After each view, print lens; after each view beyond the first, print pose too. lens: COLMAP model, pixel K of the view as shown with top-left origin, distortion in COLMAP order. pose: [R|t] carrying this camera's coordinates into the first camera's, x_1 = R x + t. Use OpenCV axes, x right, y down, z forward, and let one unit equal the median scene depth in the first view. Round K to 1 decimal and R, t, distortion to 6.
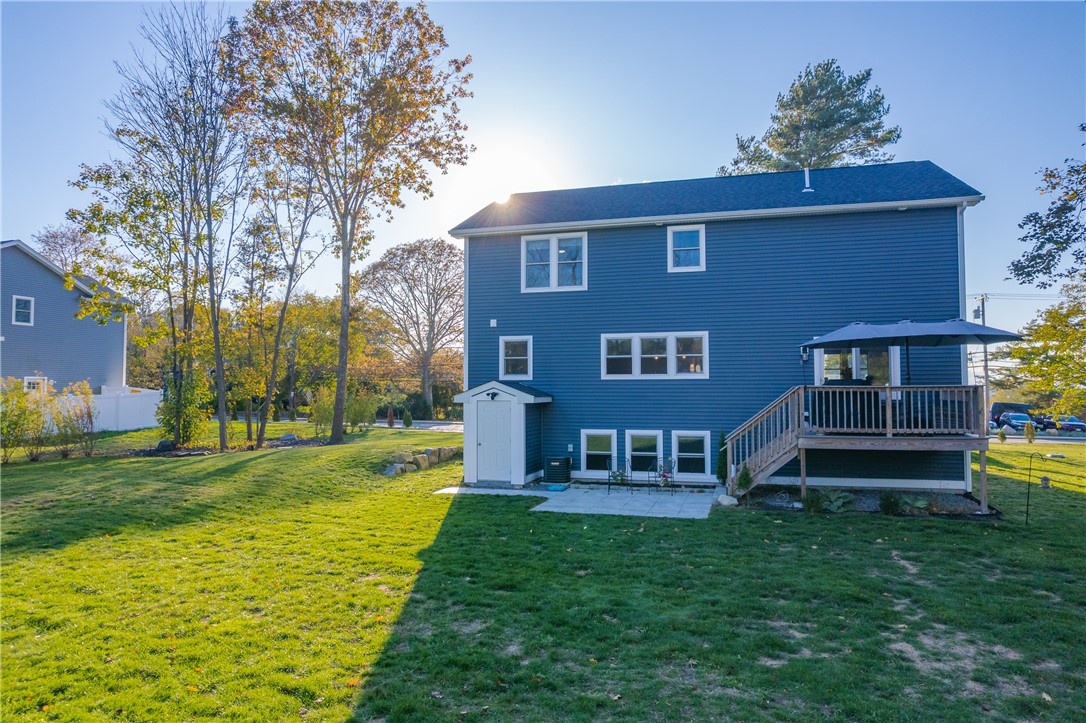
lens RADIAL K [[693.1, 0, 543.0], [0, 693.1, 361.5], [0, 0, 1]] dist [-0.076485, 0.070544]
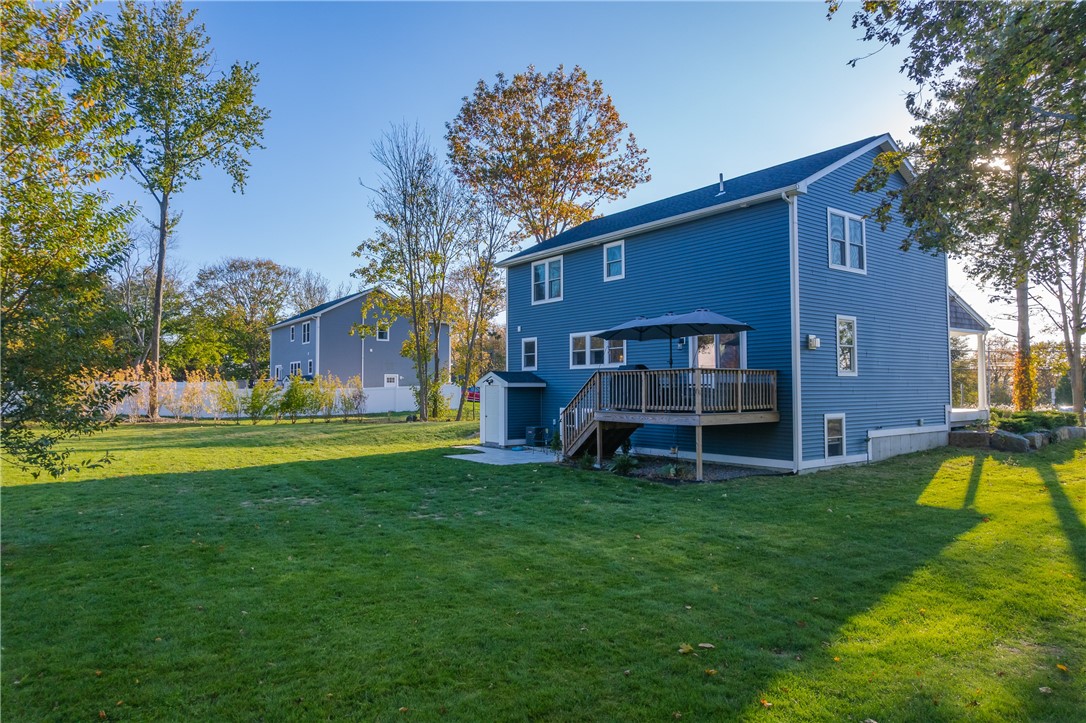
lens RADIAL K [[693.1, 0, 543.0], [0, 693.1, 361.5], [0, 0, 1]] dist [-0.076485, 0.070544]
pose [[0.800376, -0.022848, -0.599063, 0.830547], [0.025340, 0.999670, -0.004271, 0.016465], [0.598963, -0.011762, 0.800690, -0.060603]]
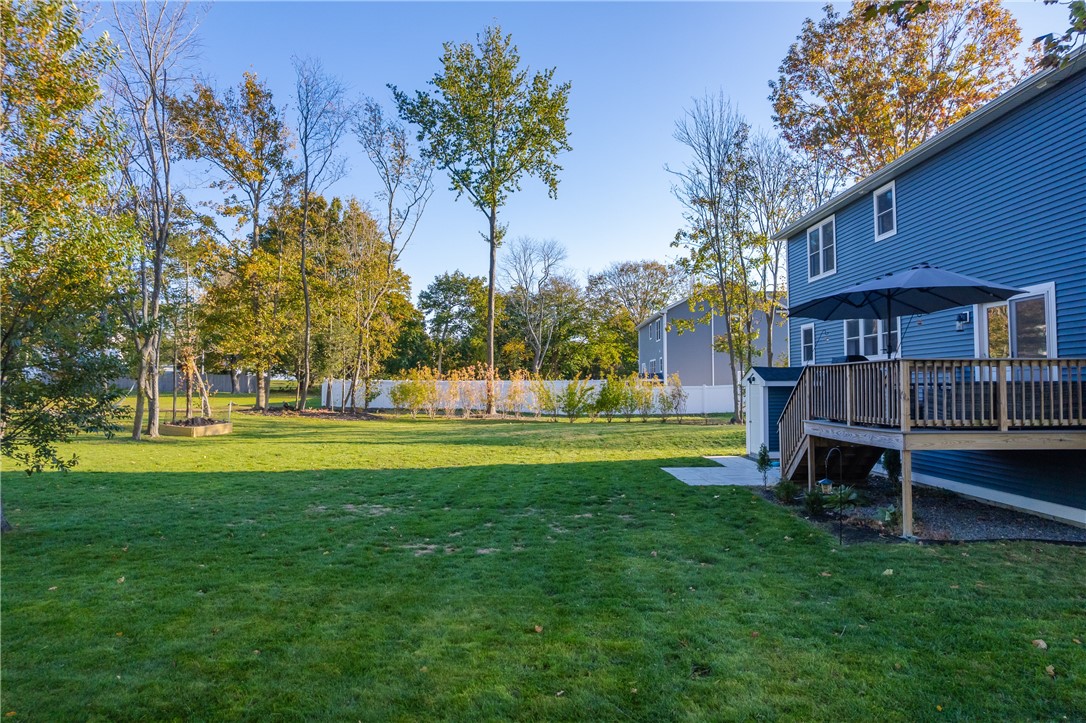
lens RADIAL K [[693.1, 0, 543.0], [0, 693.1, 361.5], [0, 0, 1]] dist [-0.076485, 0.070544]
pose [[0.304426, -0.031774, -0.952006, 0.892862], [0.041021, 0.998954, -0.020223, 0.027132], [0.951652, -0.032896, 0.305411, 0.304980]]
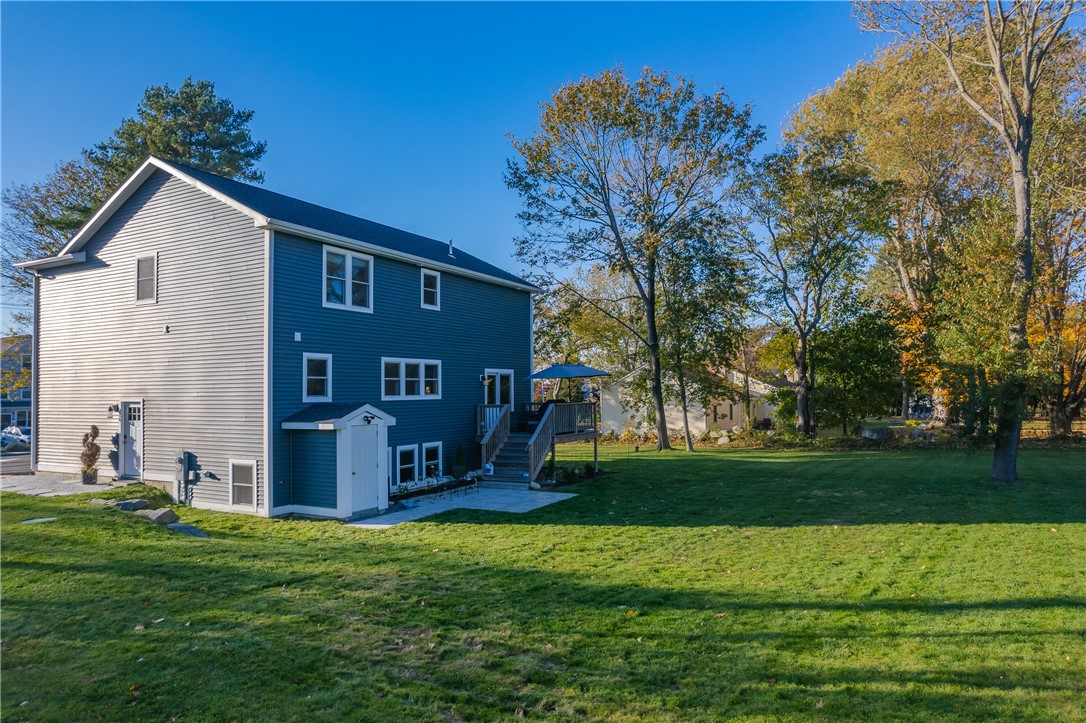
lens RADIAL K [[693.1, 0, 543.0], [0, 693.1, 361.5], [0, 0, 1]] dist [-0.076485, 0.070544]
pose [[0.195557, 0.038115, 0.979951, -0.914081], [-0.031933, 0.998962, -0.032482, -0.006747], [-0.980172, -0.024940, 0.196571, 0.566310]]
